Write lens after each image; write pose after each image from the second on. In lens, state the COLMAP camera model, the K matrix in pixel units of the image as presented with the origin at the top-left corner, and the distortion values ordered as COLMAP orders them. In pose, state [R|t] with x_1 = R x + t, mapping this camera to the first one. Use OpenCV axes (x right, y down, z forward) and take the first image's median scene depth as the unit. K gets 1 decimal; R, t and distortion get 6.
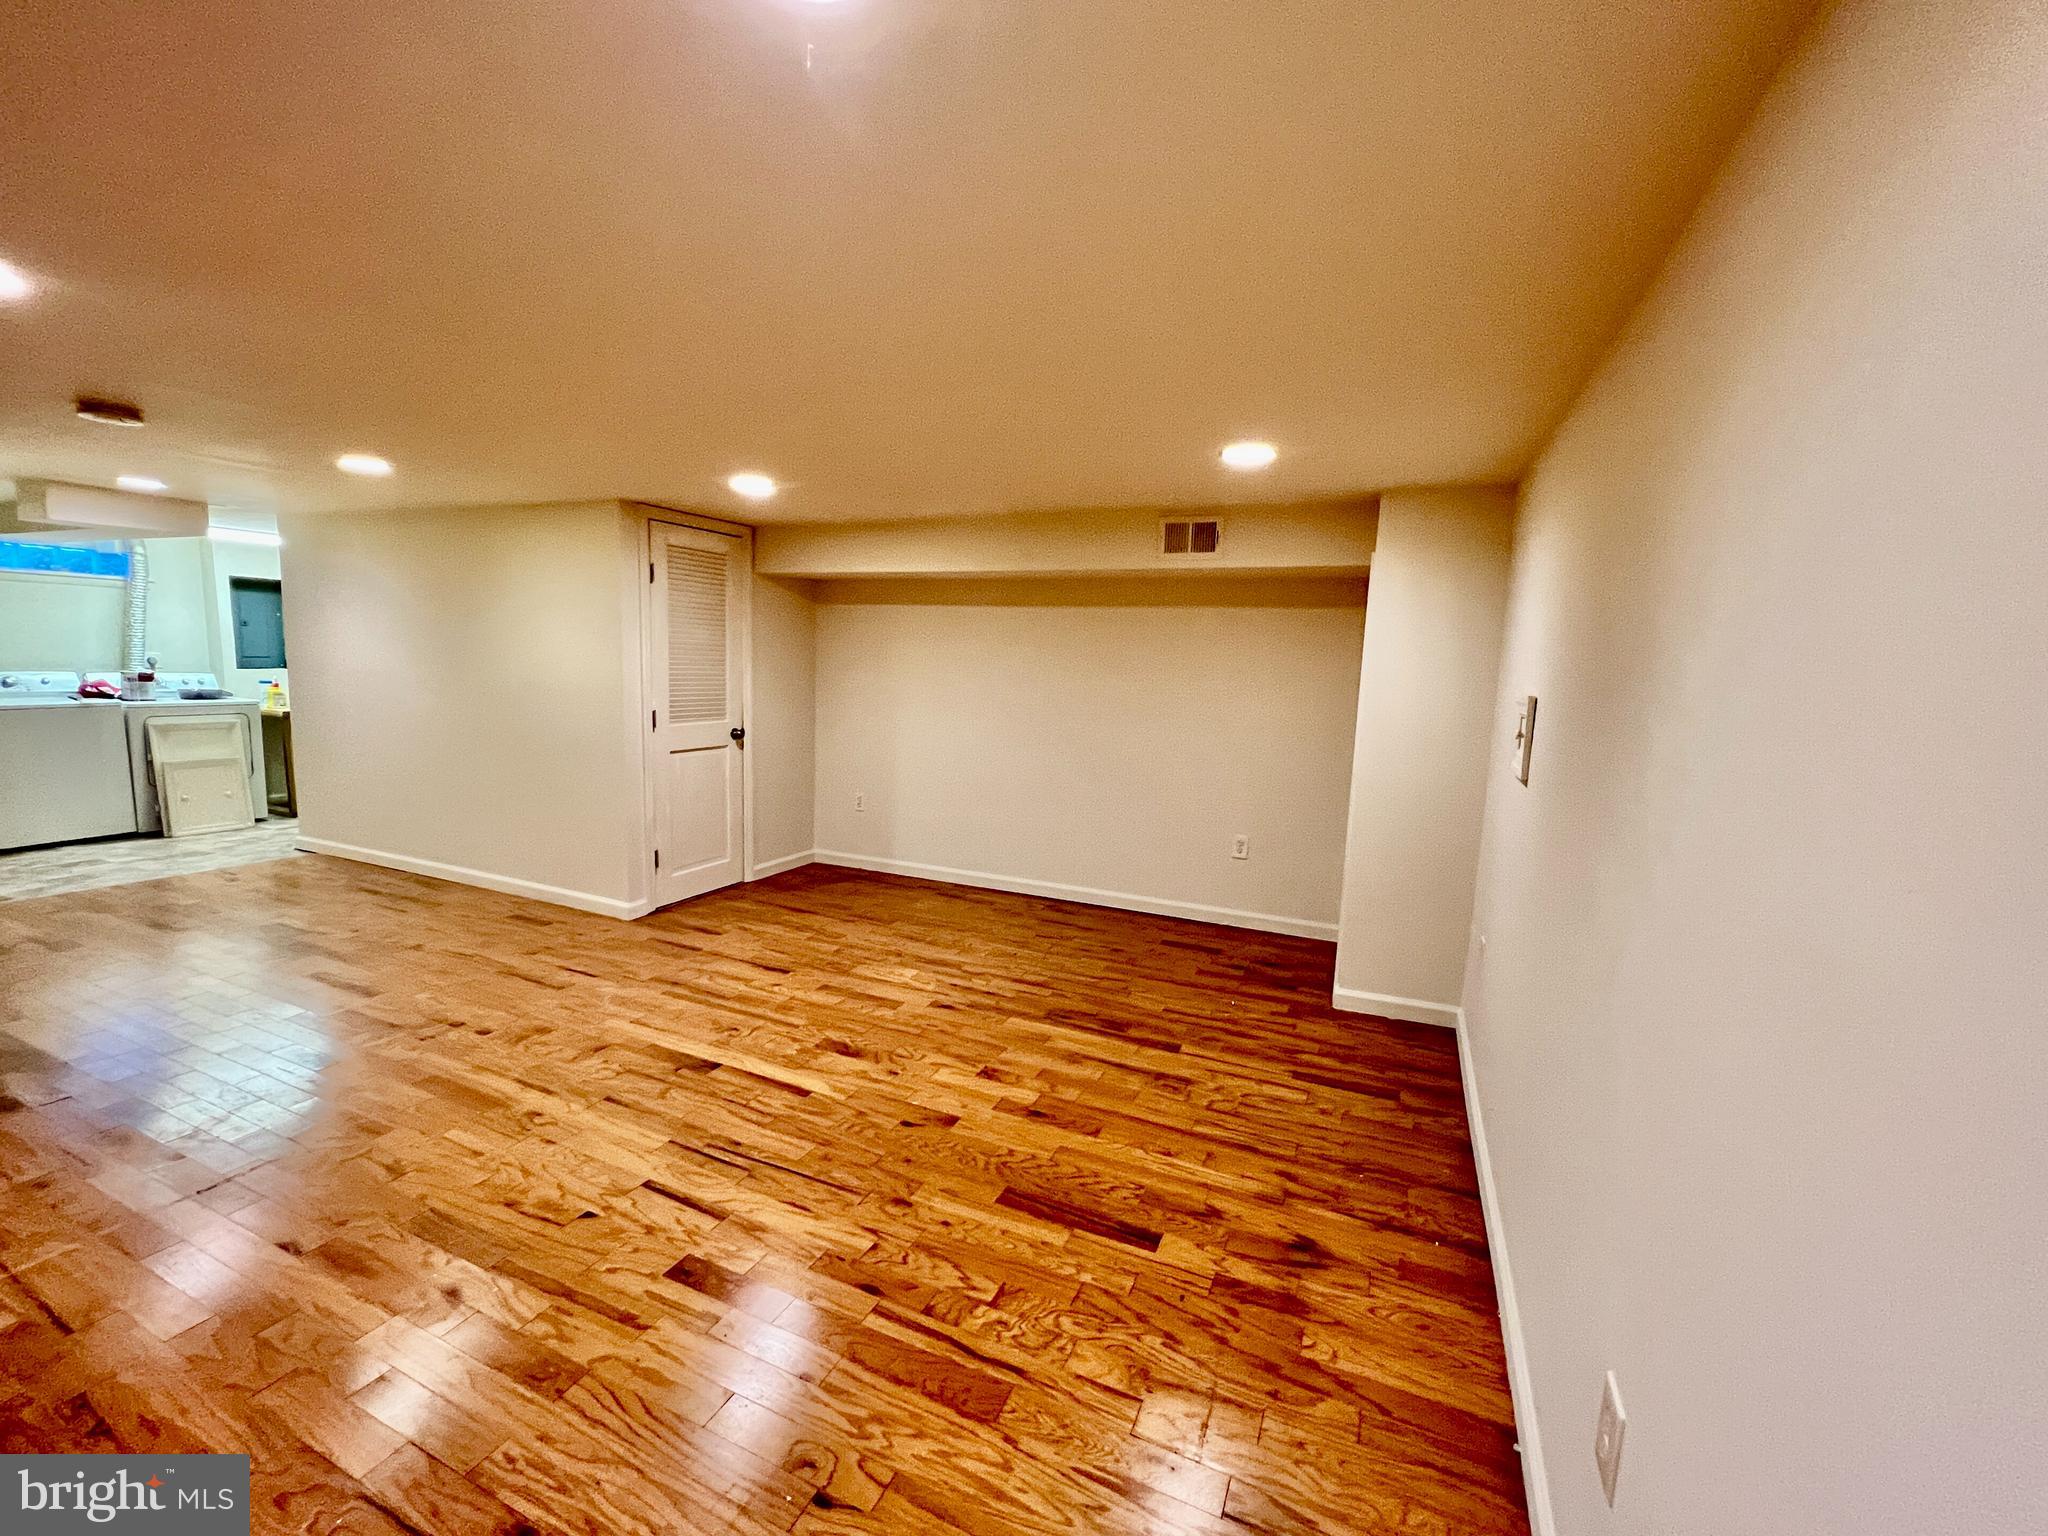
lens RADIAL K [[857.9, 0, 1018.0], [0, 857.9, 767.0], [0, 0, 1]] dist [-0.000225, 0.000442]
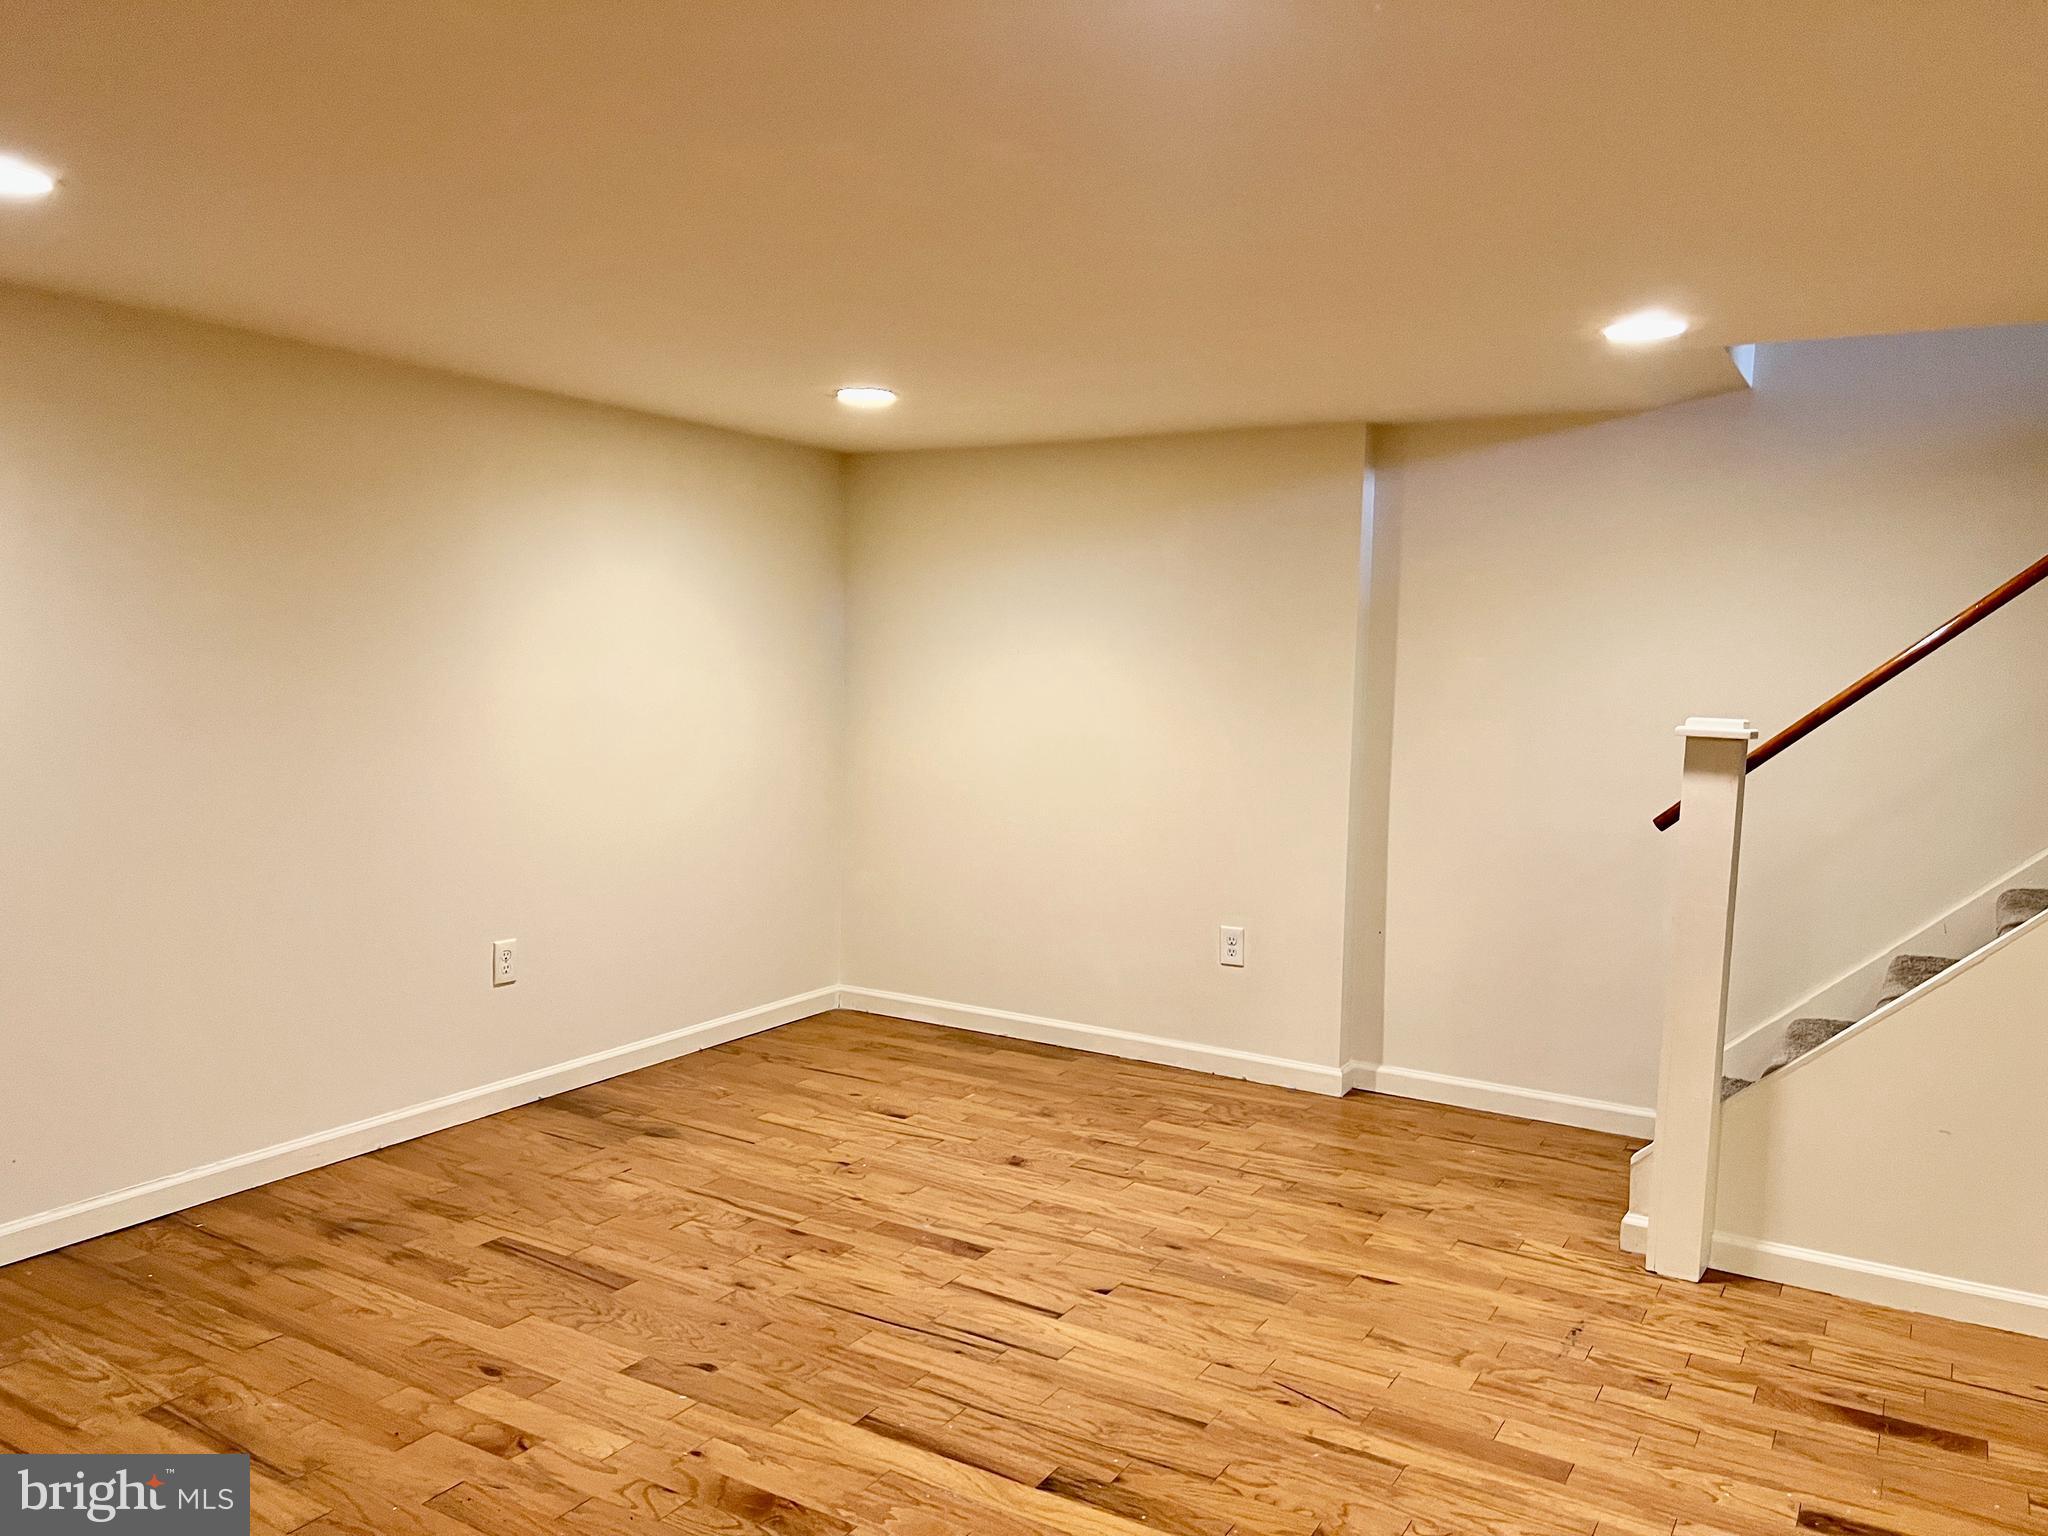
lens RADIAL K [[1539.1, 0, 1024.0], [0, 1539.1, 768.0], [0, 0, 1]] dist [0.051740, -0.057145]
pose [[-0.991916, -0.065489, 0.108688, -0.380100], [-0.041543, 0.976924, 0.209509, -0.223661], [-0.119900, 0.203300, -0.971747, 1.660670]]
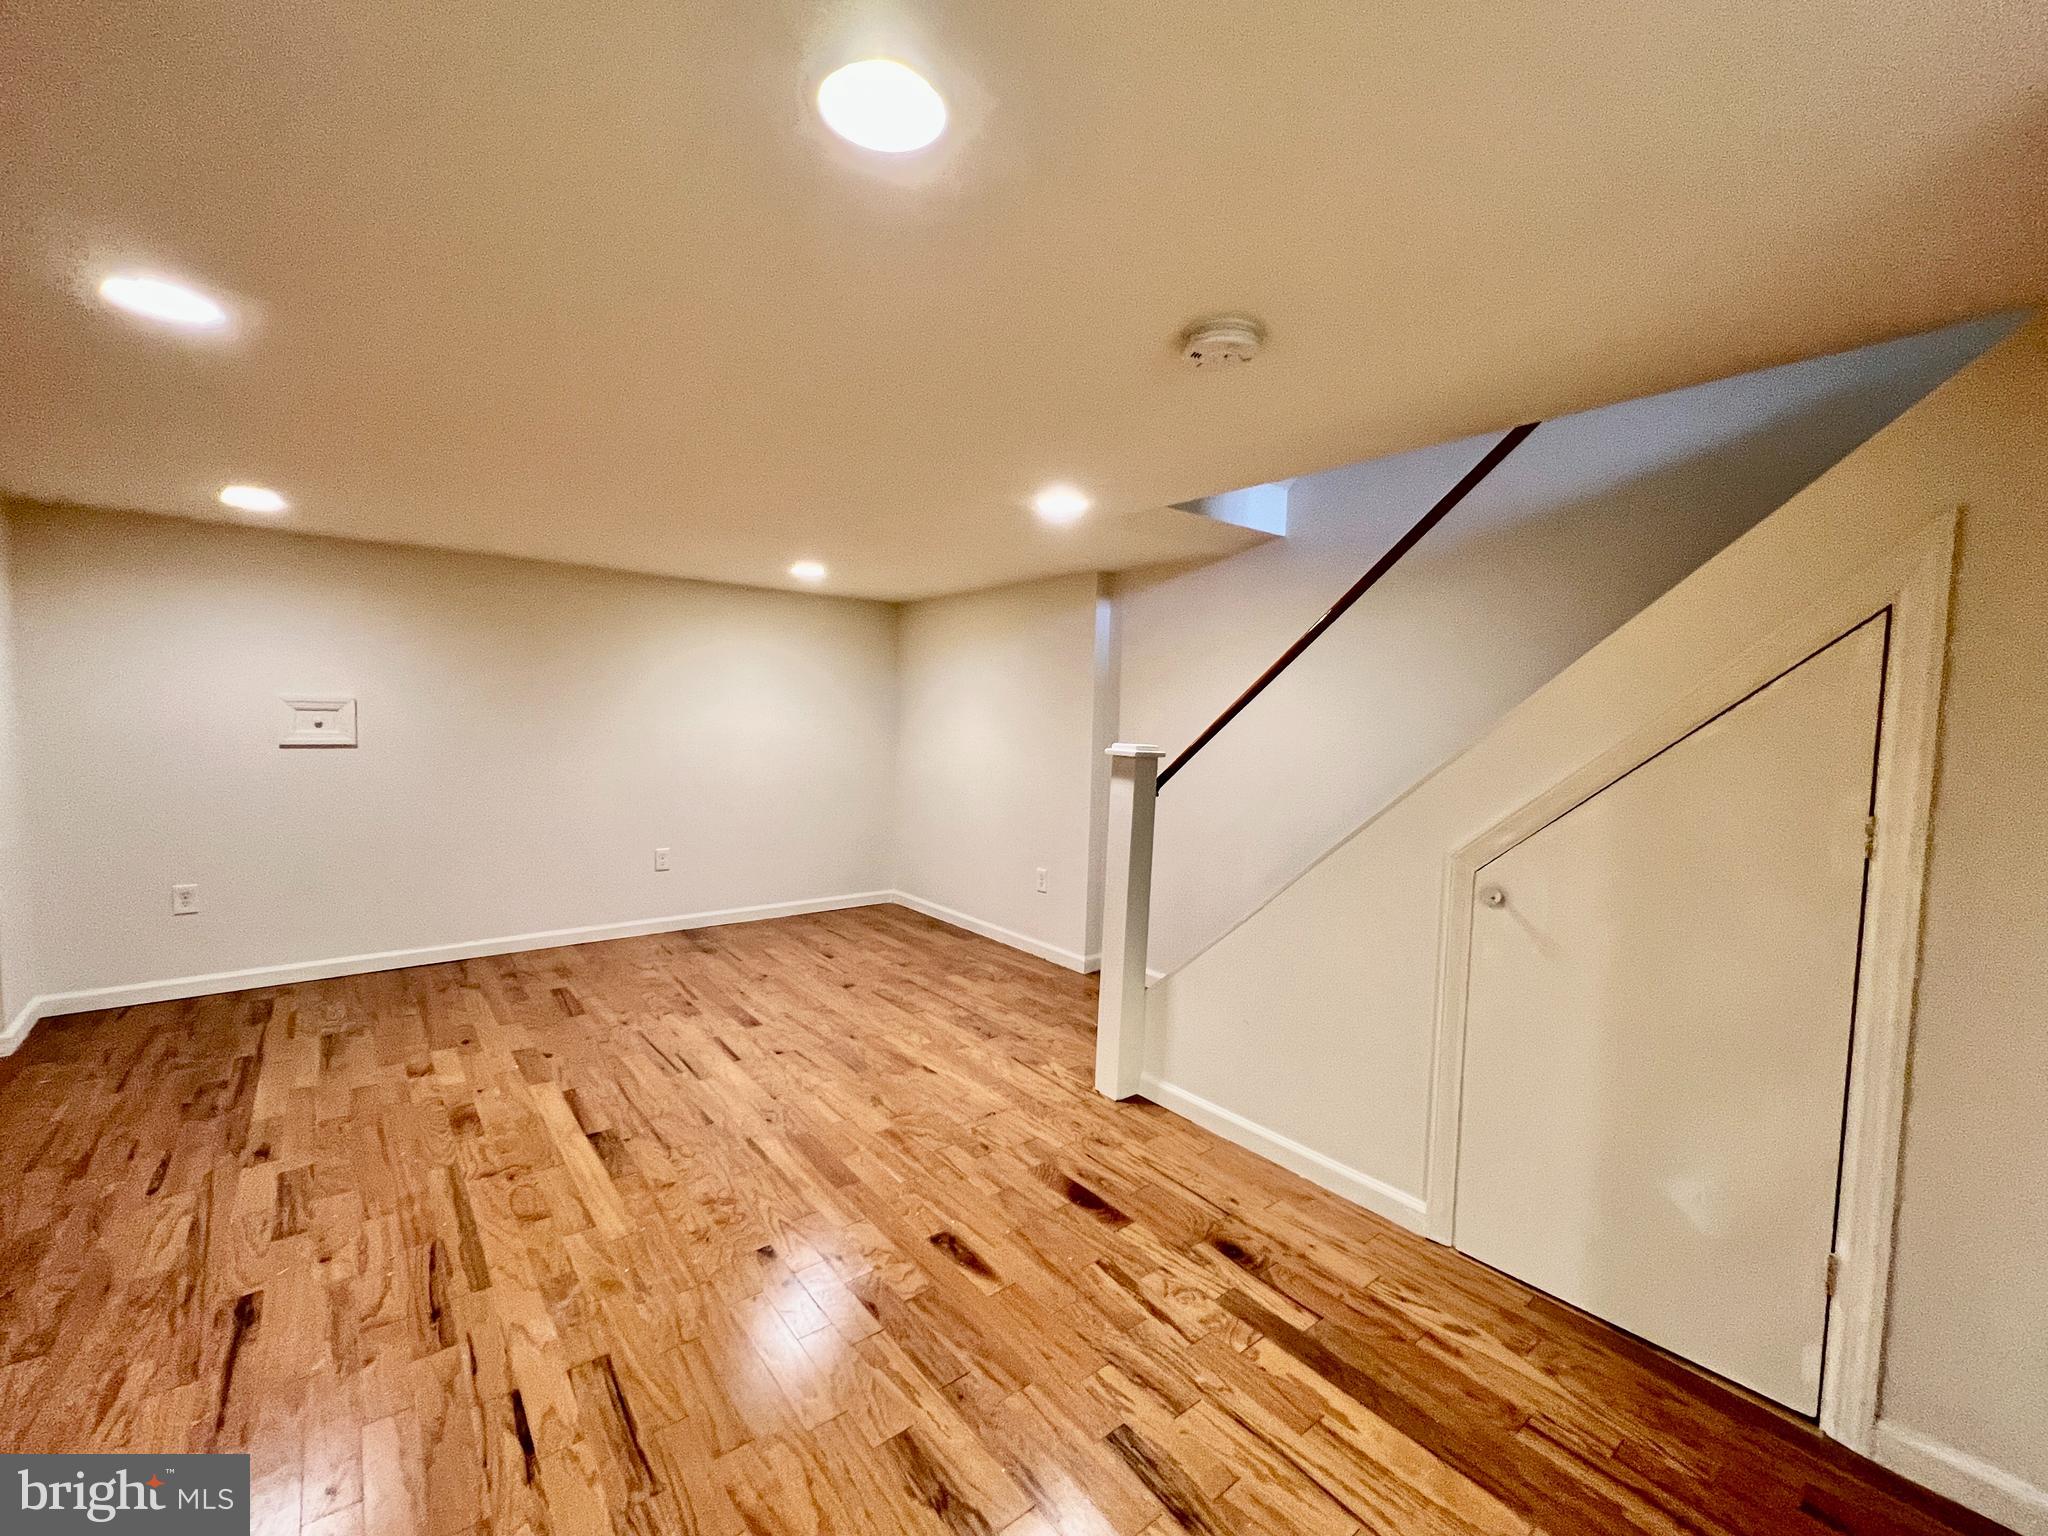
lens RADIAL K [[857.9, 0, 1018.0], [0, 857.9, 767.0], [0, 0, 1]] dist [-0.000225, 0.000442]
pose [[-0.888301, -0.087005, 0.450946, -1.067924], [0.001847, 0.981207, 0.192949, -0.207401], [-0.459259, 0.172230, -0.871446, 1.425134]]
